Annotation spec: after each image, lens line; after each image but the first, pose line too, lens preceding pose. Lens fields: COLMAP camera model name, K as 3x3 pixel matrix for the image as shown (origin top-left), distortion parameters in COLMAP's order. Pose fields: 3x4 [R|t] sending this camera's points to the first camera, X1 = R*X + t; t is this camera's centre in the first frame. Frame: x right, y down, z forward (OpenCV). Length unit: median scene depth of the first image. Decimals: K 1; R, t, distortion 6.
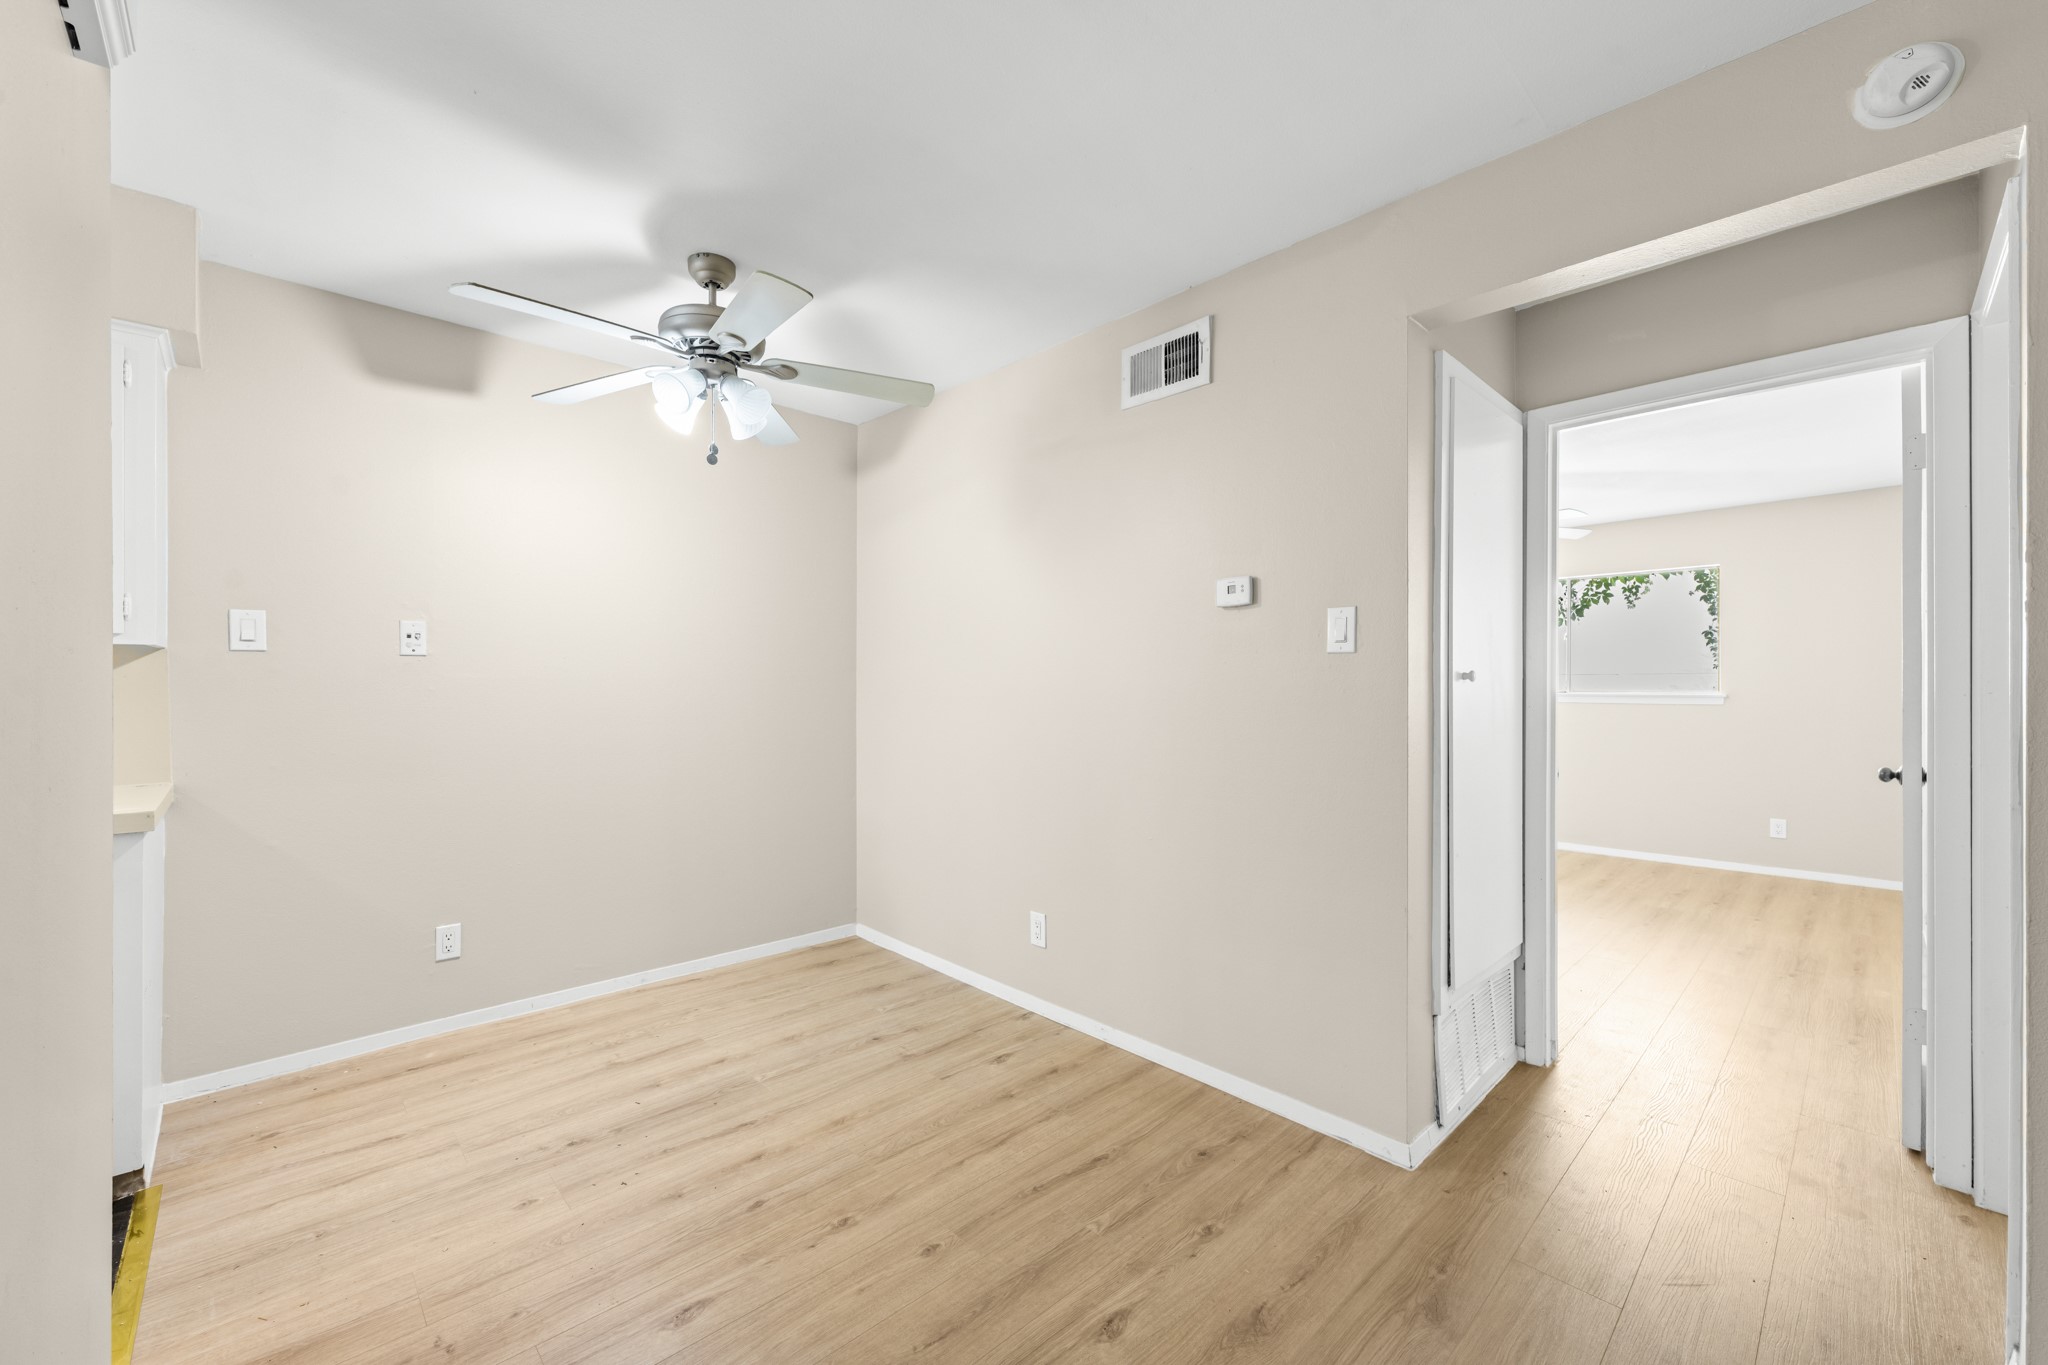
lens RADIAL K [[813.2, 0, 1026.9], [0, 813.2, 686.1], [0, 0, 1]] dist [0.000476, -0.000158]
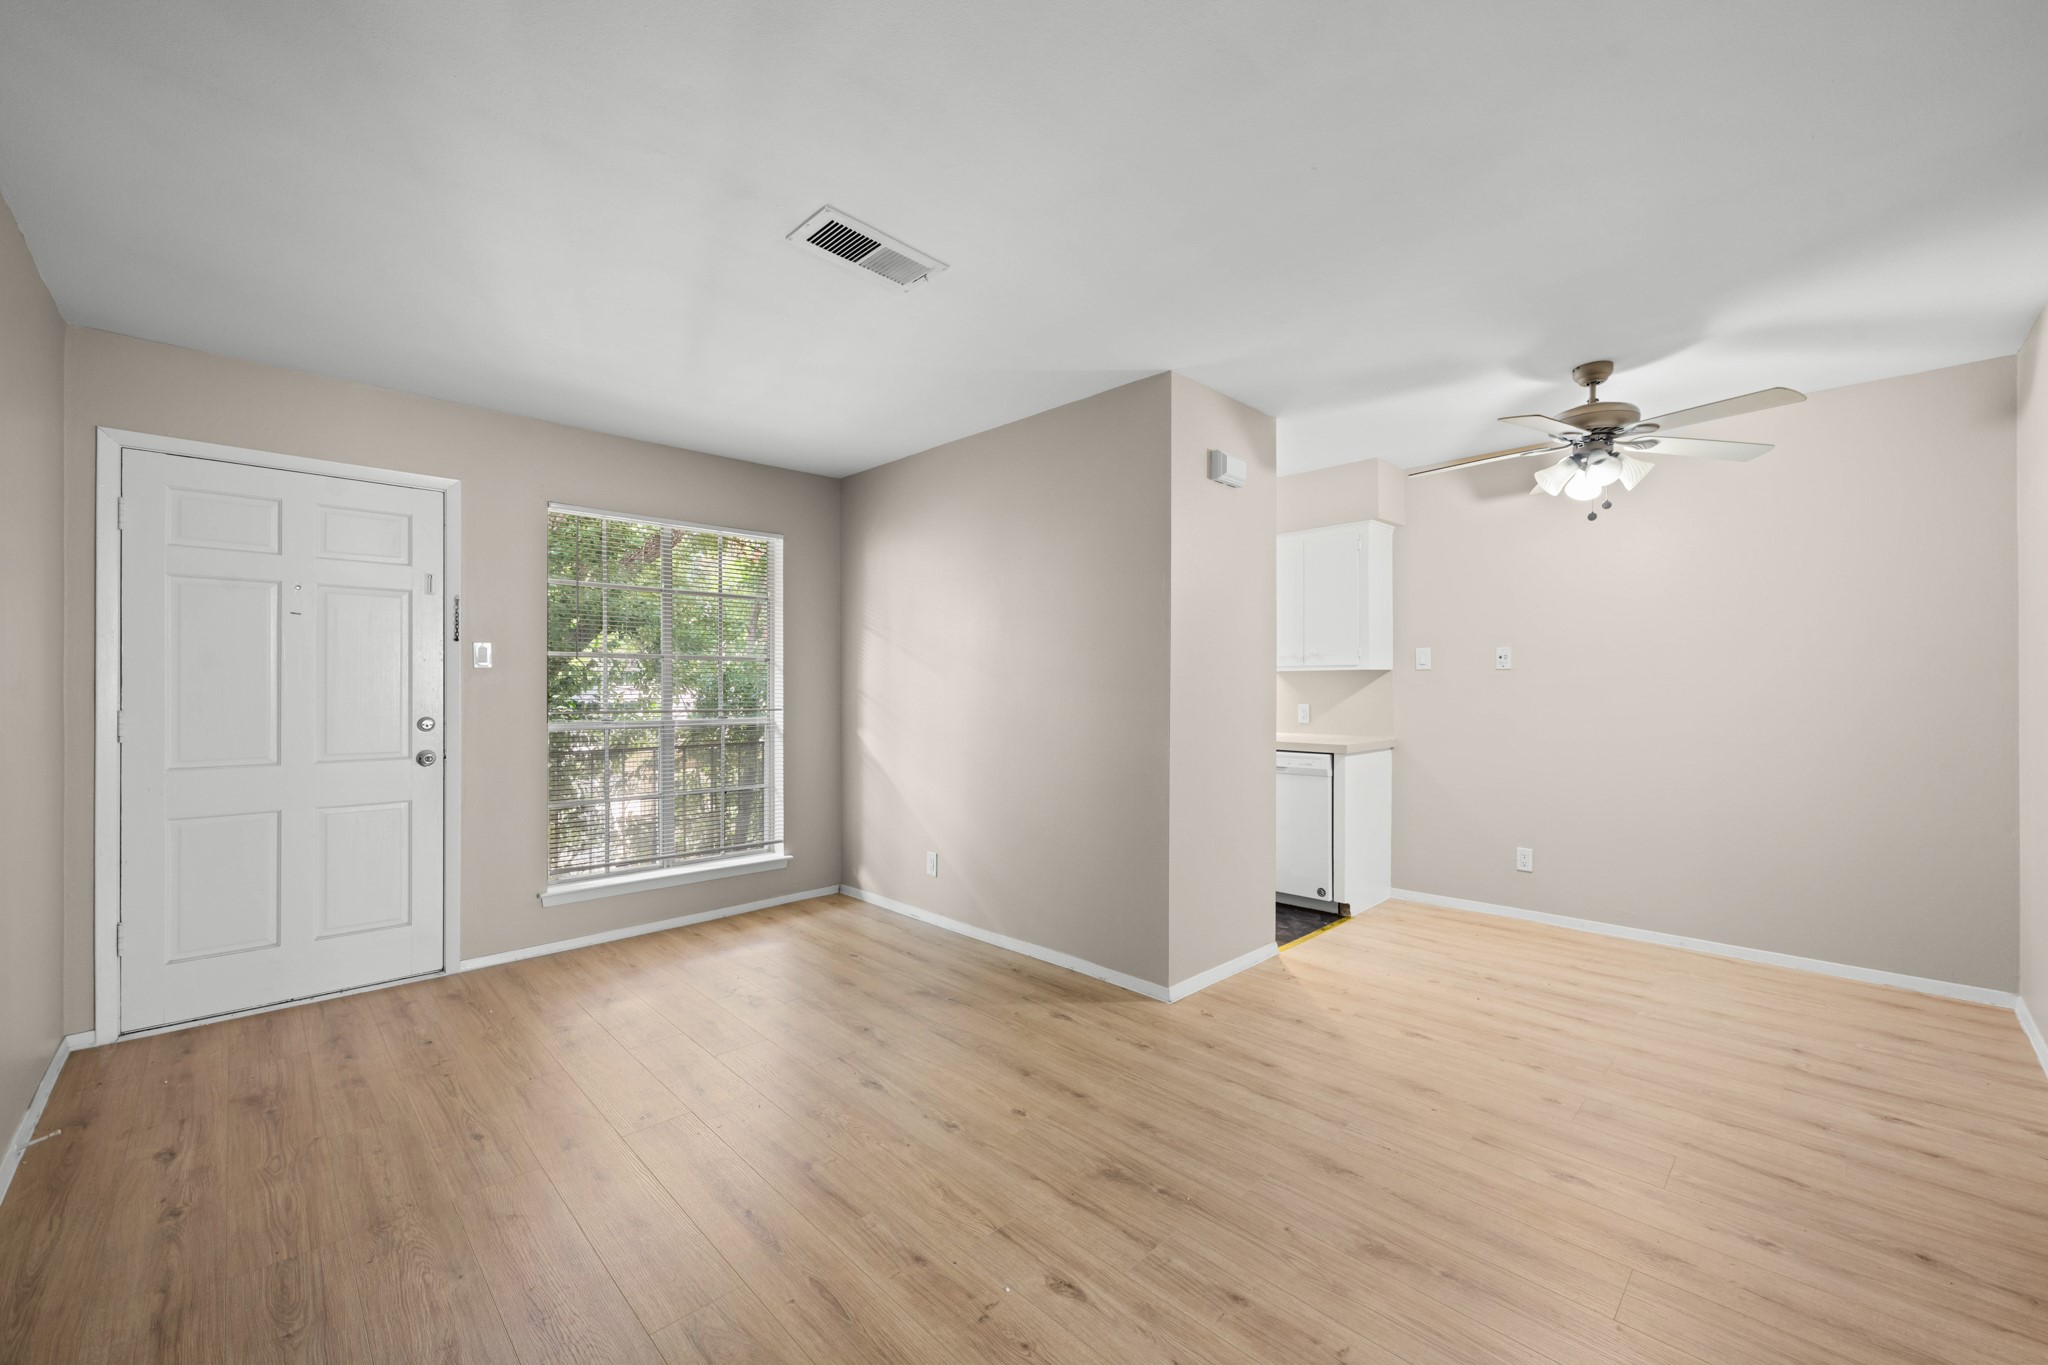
lens RADIAL K [[813.2, 0, 1026.9], [0, 813.2, 686.1], [0, 0, 1]] dist [0.000476, -0.000158]
pose [[0.015514, -0.002052, -0.999878, 0.849311], [0.000248, 0.999998, -0.002048, -0.002987], [0.999880, -0.000216, 0.015514, 0.063574]]
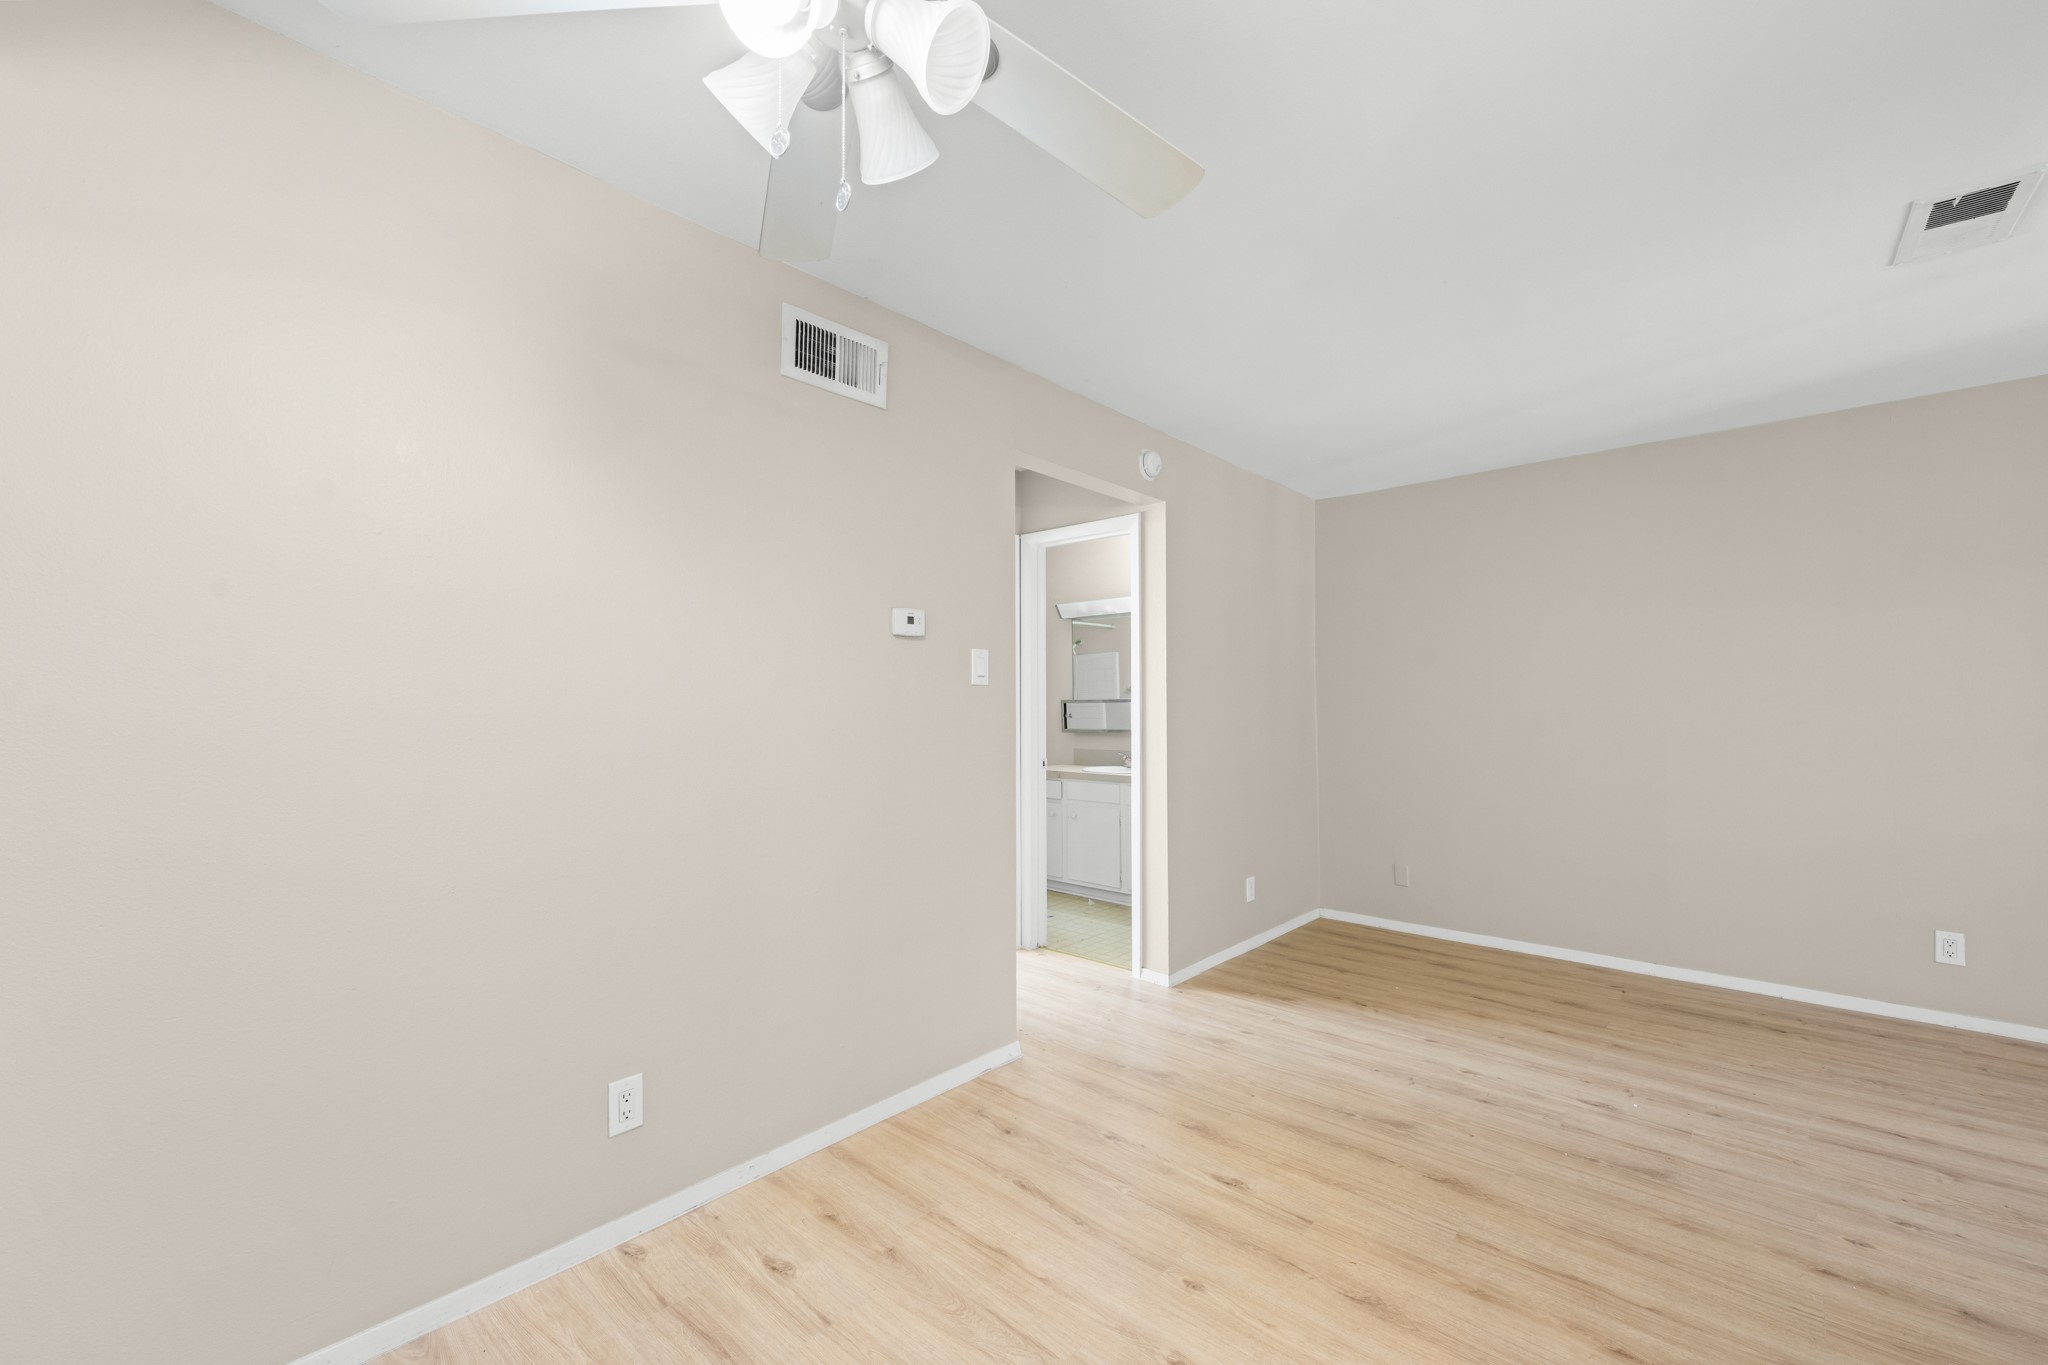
lens RADIAL K [[825.5, 0, 1024.0], [0, 825.5, 682.5], [0, 0, 1]] dist [-0.001326, 0.000476]
pose [[-0.071699, 0.023749, 0.997144, -0.769131], [0.000983, 0.999718, -0.023740, -0.012745], [-0.997426, -0.000722, -0.071702, 0.874467]]
